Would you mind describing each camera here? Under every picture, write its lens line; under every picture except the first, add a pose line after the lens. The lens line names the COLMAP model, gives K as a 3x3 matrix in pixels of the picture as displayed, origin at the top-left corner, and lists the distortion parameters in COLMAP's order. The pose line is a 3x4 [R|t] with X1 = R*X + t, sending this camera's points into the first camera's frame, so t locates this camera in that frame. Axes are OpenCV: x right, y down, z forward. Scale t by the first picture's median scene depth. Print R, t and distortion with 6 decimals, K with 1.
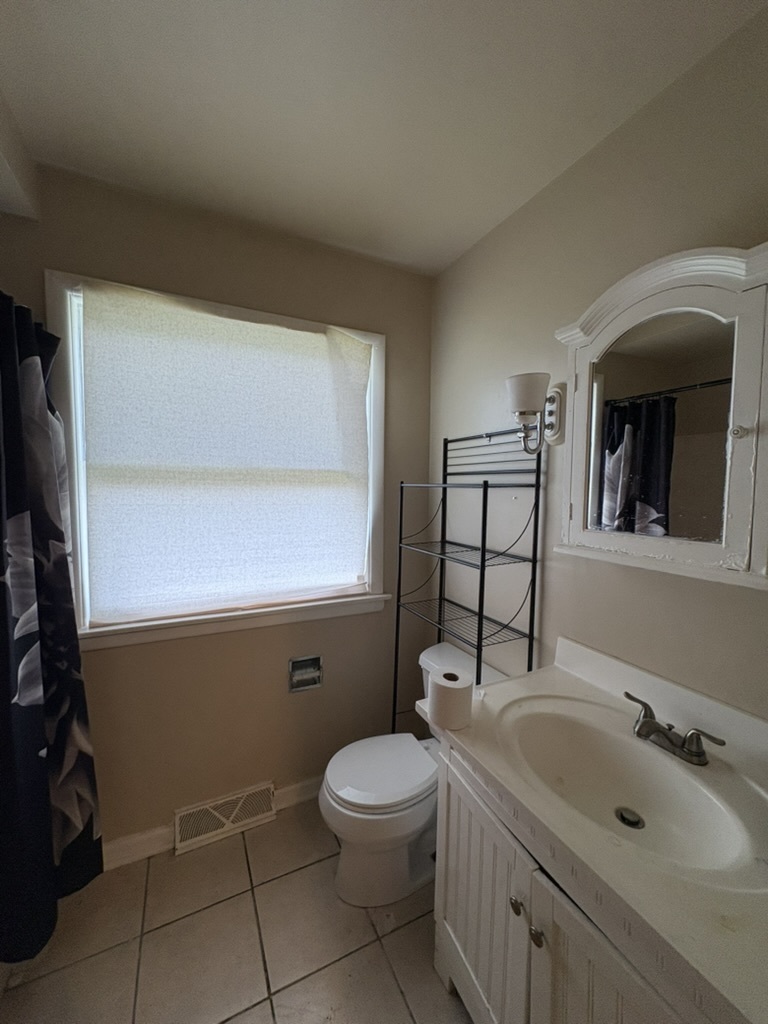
lens RADIAL K [[406.2, 0, 385.2], [0, 406.2, 512.8], [0, 0, 1]] dist [-0.000889, 0.000383]
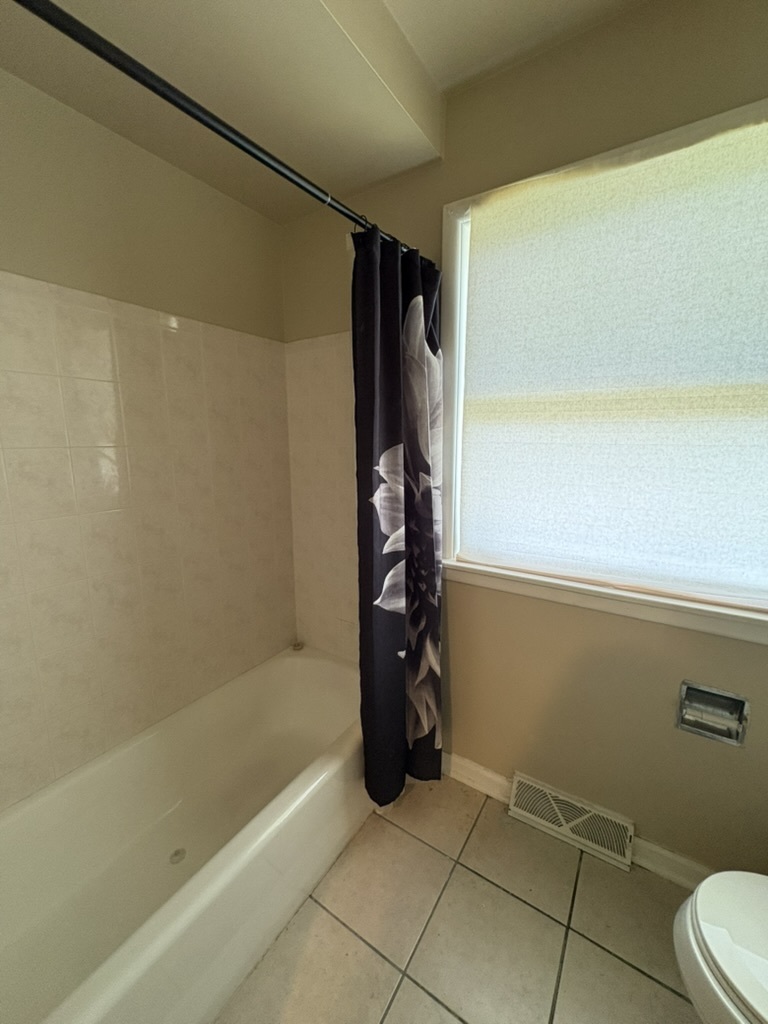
lens RADIAL K [[406.2, 0, 382.8], [0, 406.2, 509.8], [0, 0, 1]] dist [-0.000889, 0.000383]
pose [[0.506067, 0.138903, -0.851236, 0.060176], [-0.049496, 0.989997, 0.132120, 0.027231], [0.861073, -0.024729, 0.507880, 0.341231]]
